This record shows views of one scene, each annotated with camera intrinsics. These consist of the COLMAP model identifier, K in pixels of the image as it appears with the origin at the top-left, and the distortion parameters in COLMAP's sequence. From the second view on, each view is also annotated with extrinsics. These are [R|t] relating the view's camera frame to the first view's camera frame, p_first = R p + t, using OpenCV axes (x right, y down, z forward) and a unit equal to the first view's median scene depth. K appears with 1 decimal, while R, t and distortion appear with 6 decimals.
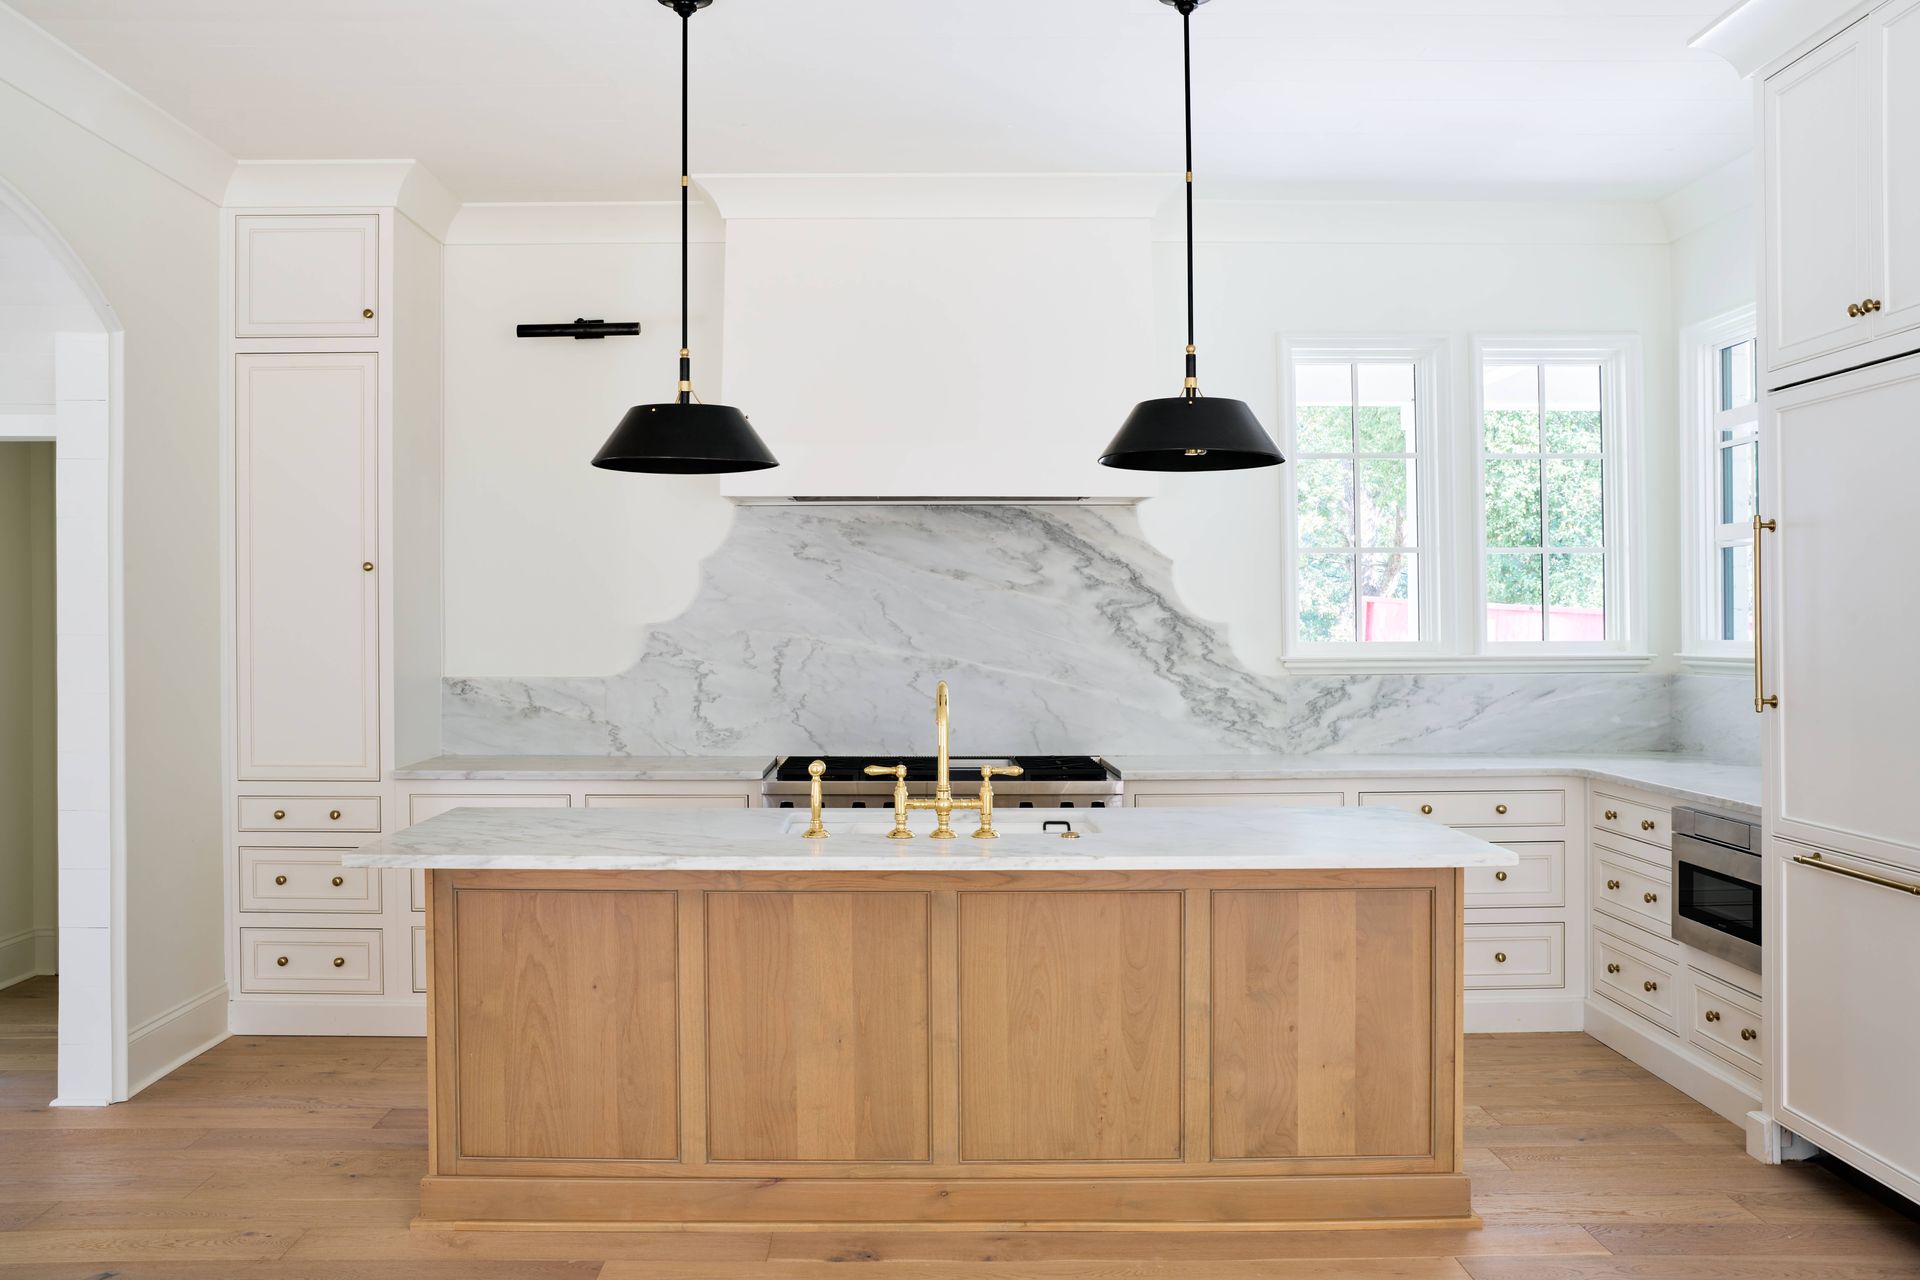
lens RADIAL K [[1576.8, 0, 955.6], [0, 1576.8, 609.7], [0, 0, 1]] dist [-0.093450, 0.009381]
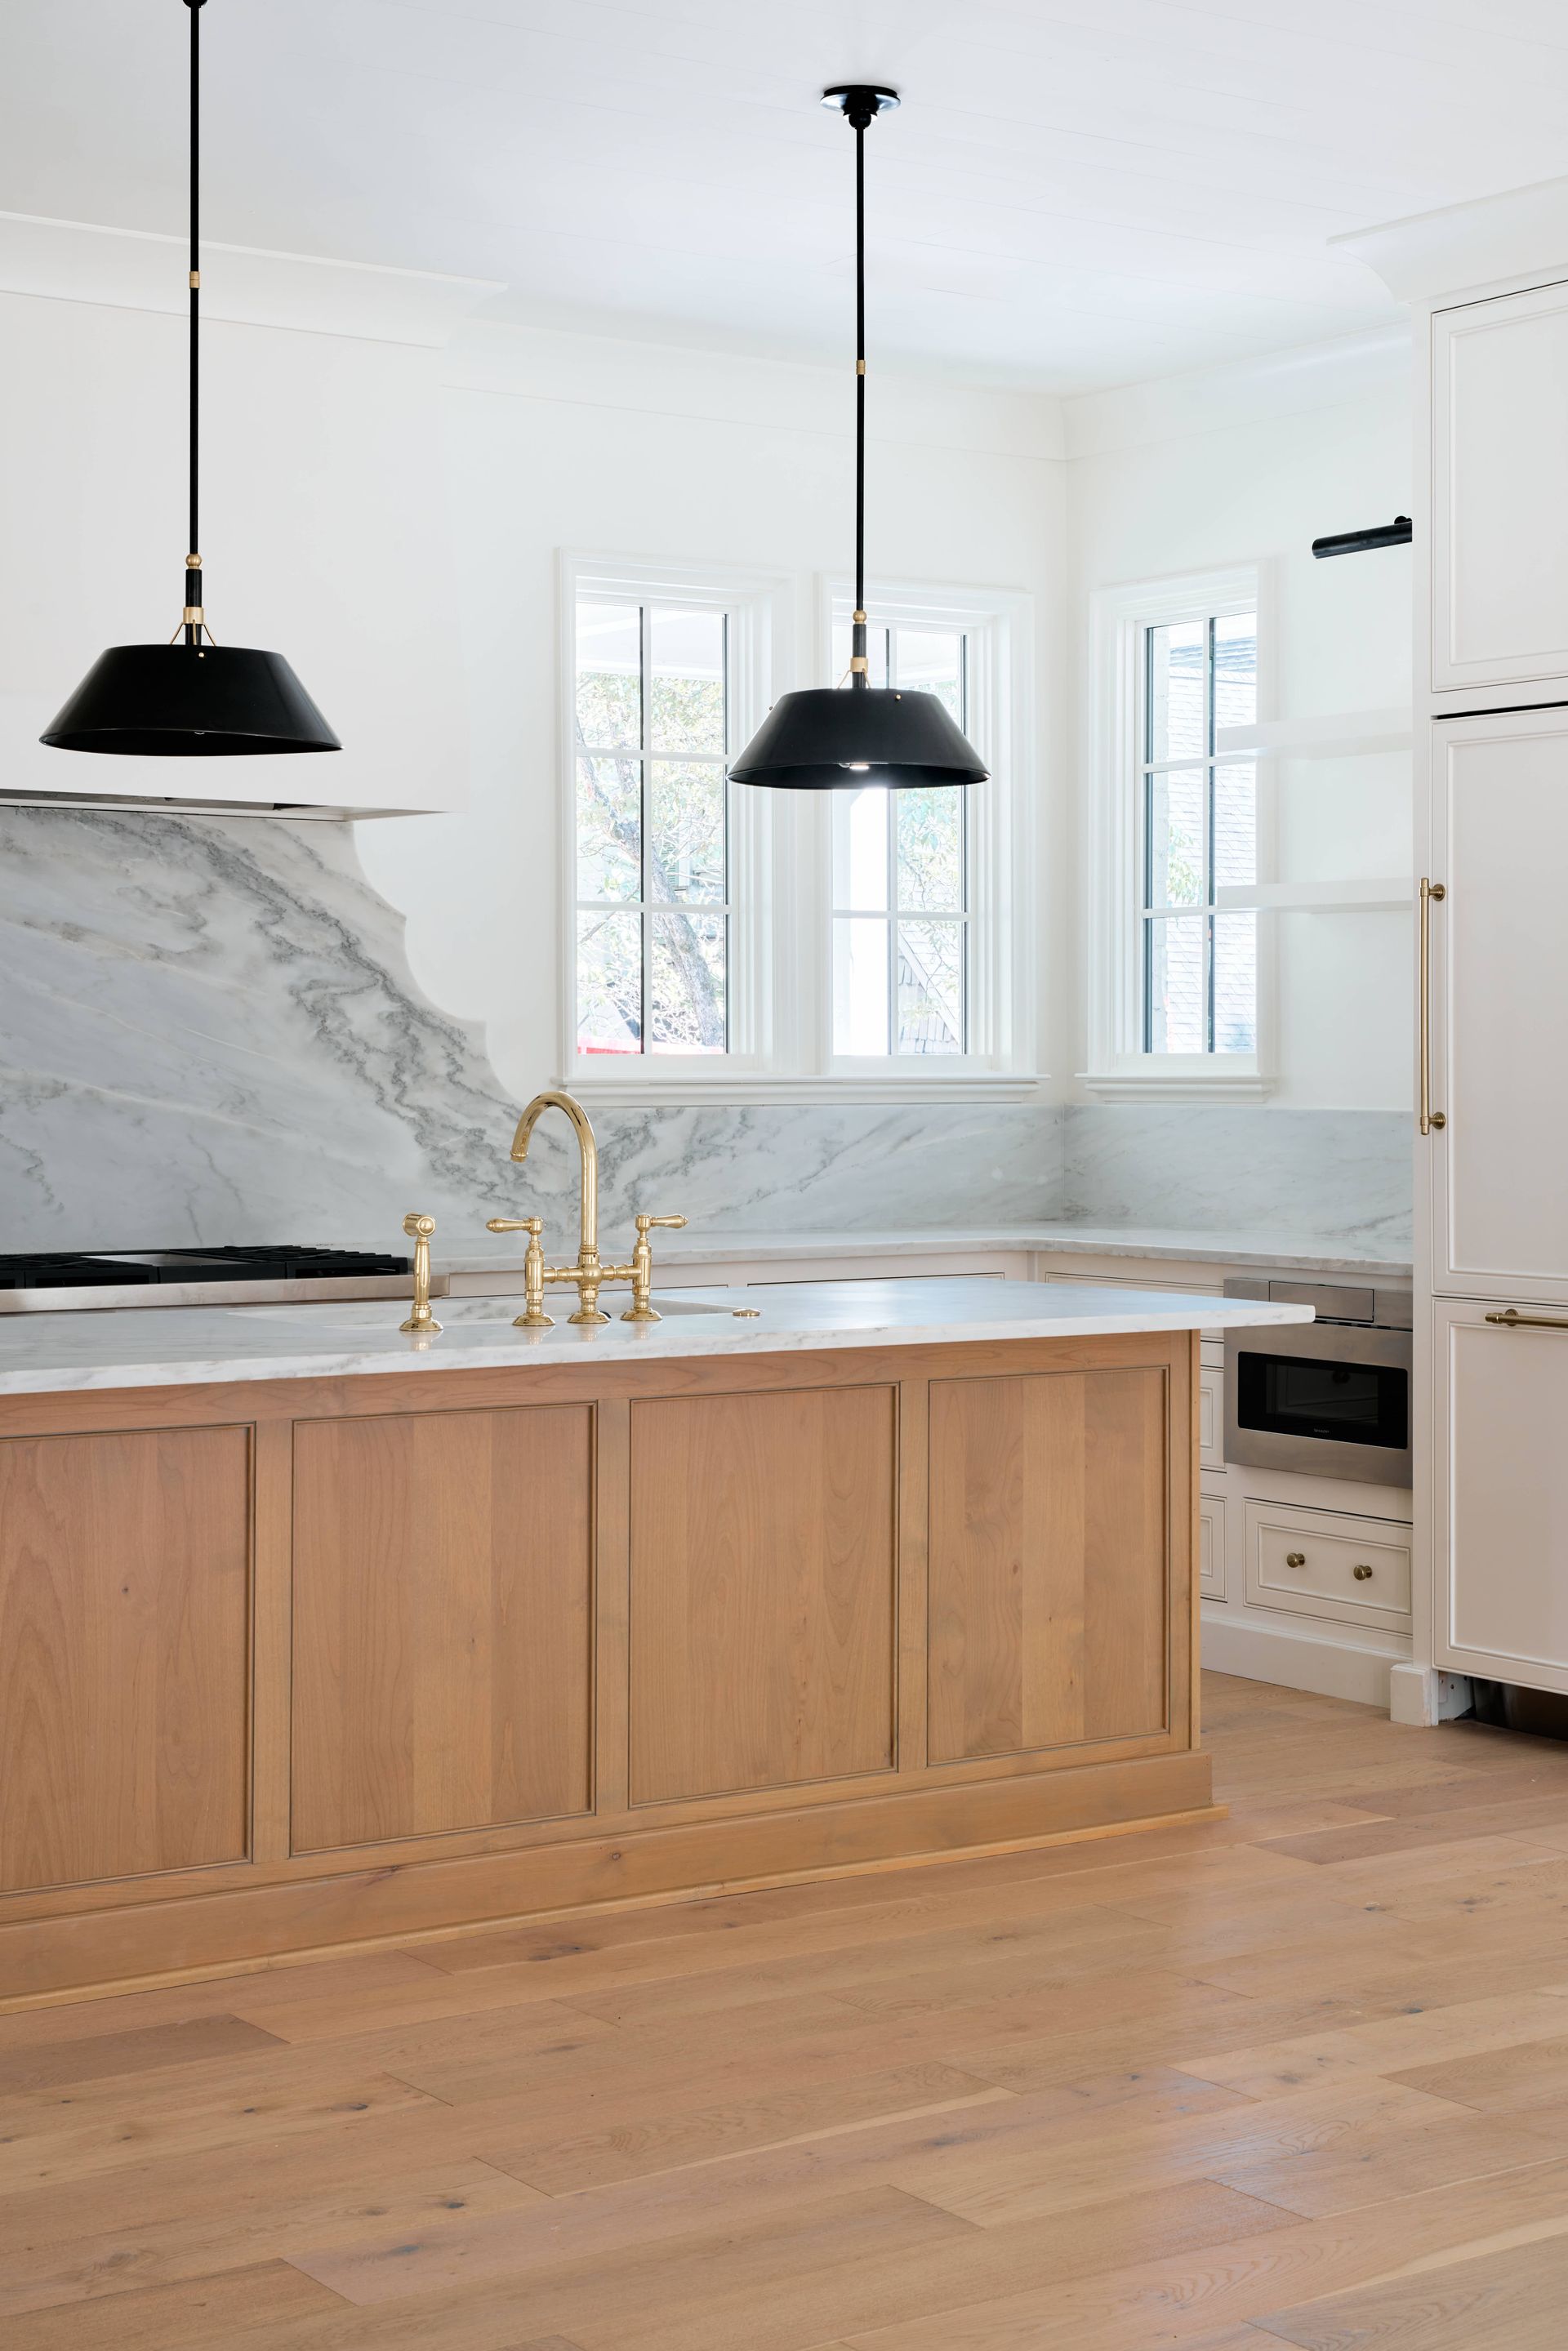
lens RADIAL K [[3378.7, 0, 782.2], [0, 3378.7, 990.9], [0, 0, 1]] dist [-0.029215, -0.072972]
pose [[0.828309, 0.014679, 0.560078, -0.465983], [-0.007803, 0.999862, -0.014664, 0.014865], [-0.560216, 0.007776, 0.828310, -0.147218]]
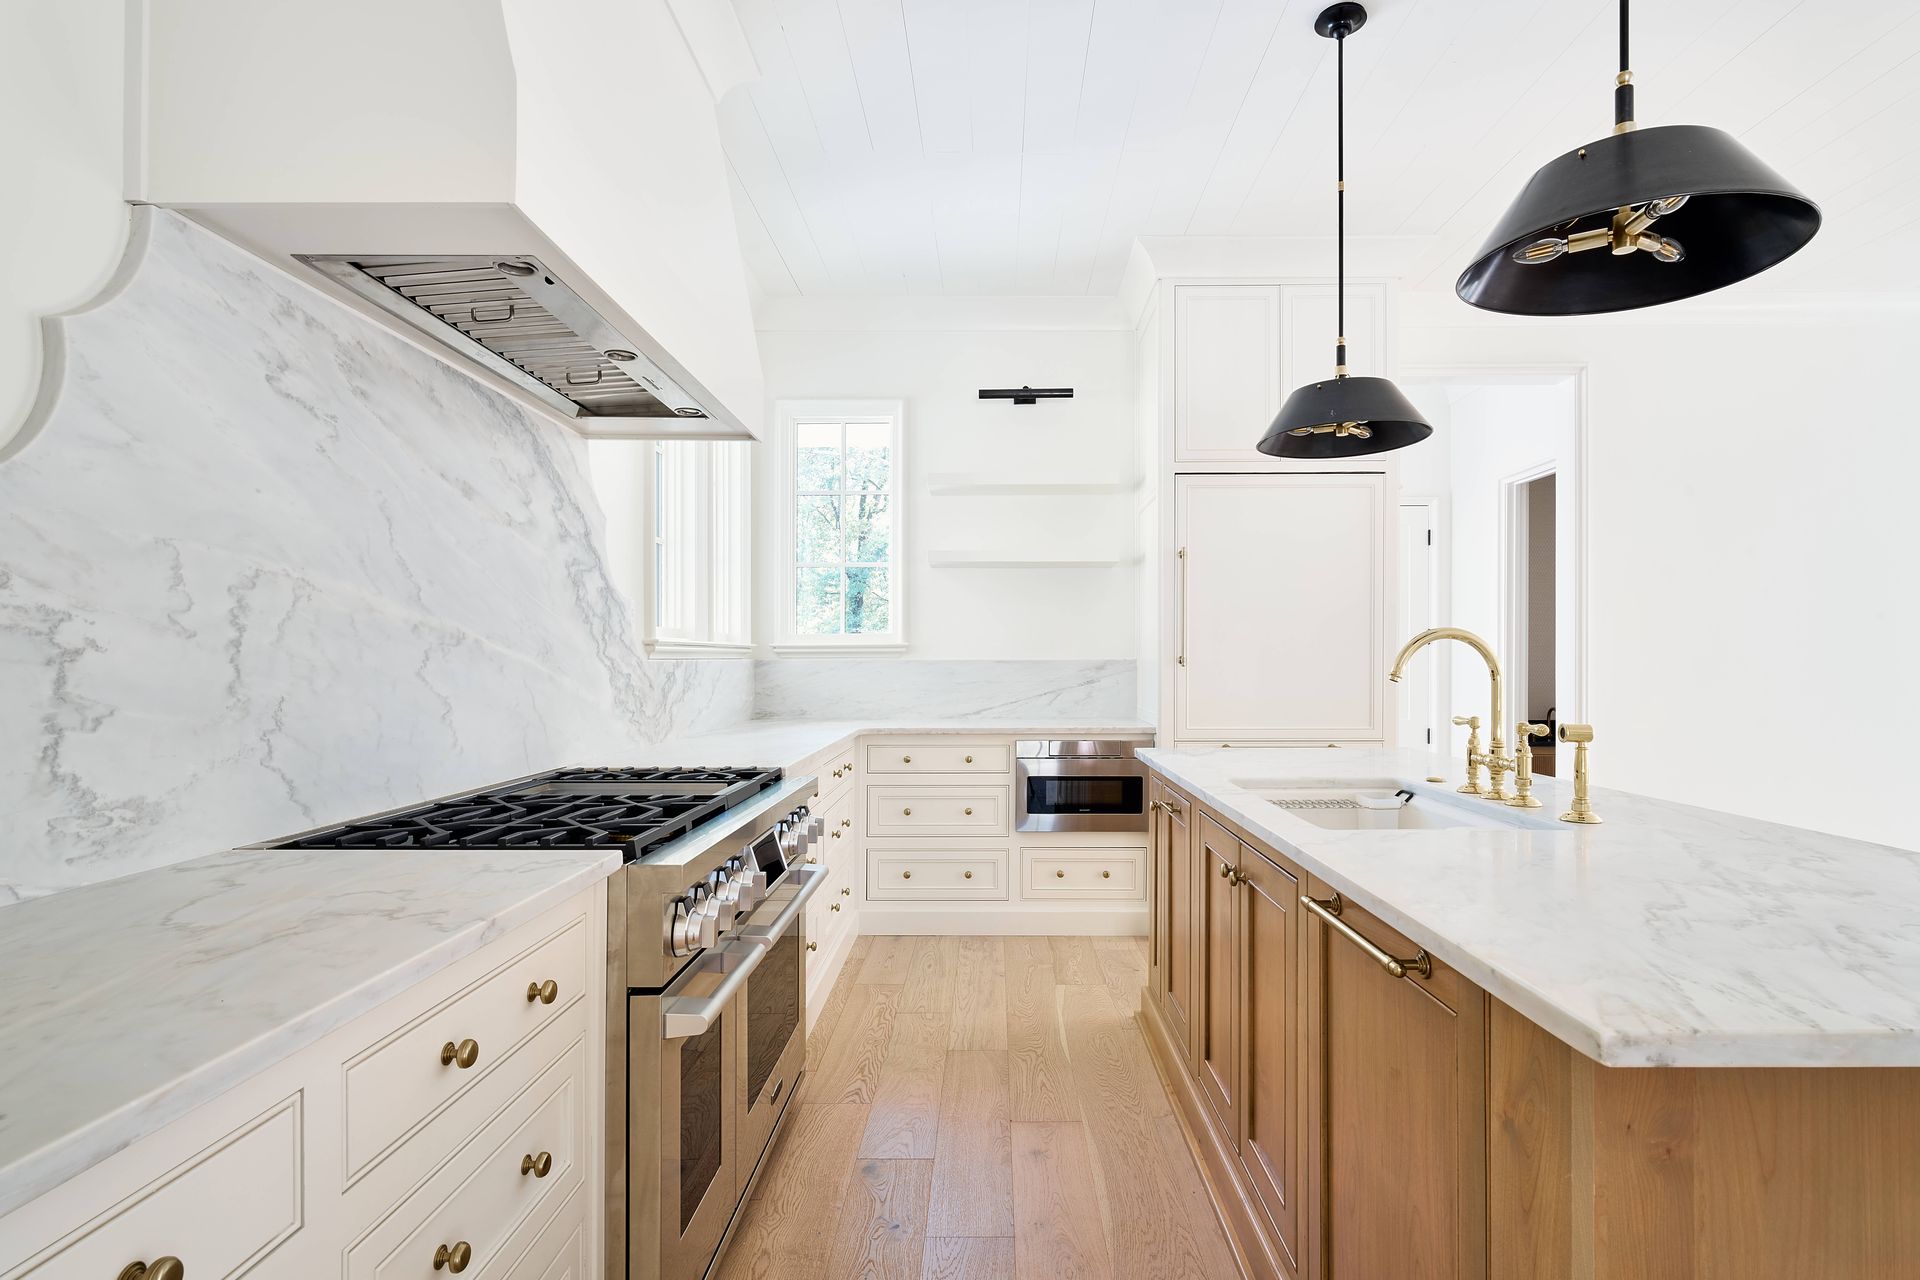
lens RADIAL K [[981.7, 0, 967.6], [0, 981.7, 652.6], [0, 0, 1]] dist [-0.000373, 0.000007]
pose [[0.042479, 0.008944, 0.999057, -0.364780], [-0.005528, 0.999947, -0.008717, 0.042159], [-0.999082, -0.005152, 0.042526, 0.794423]]
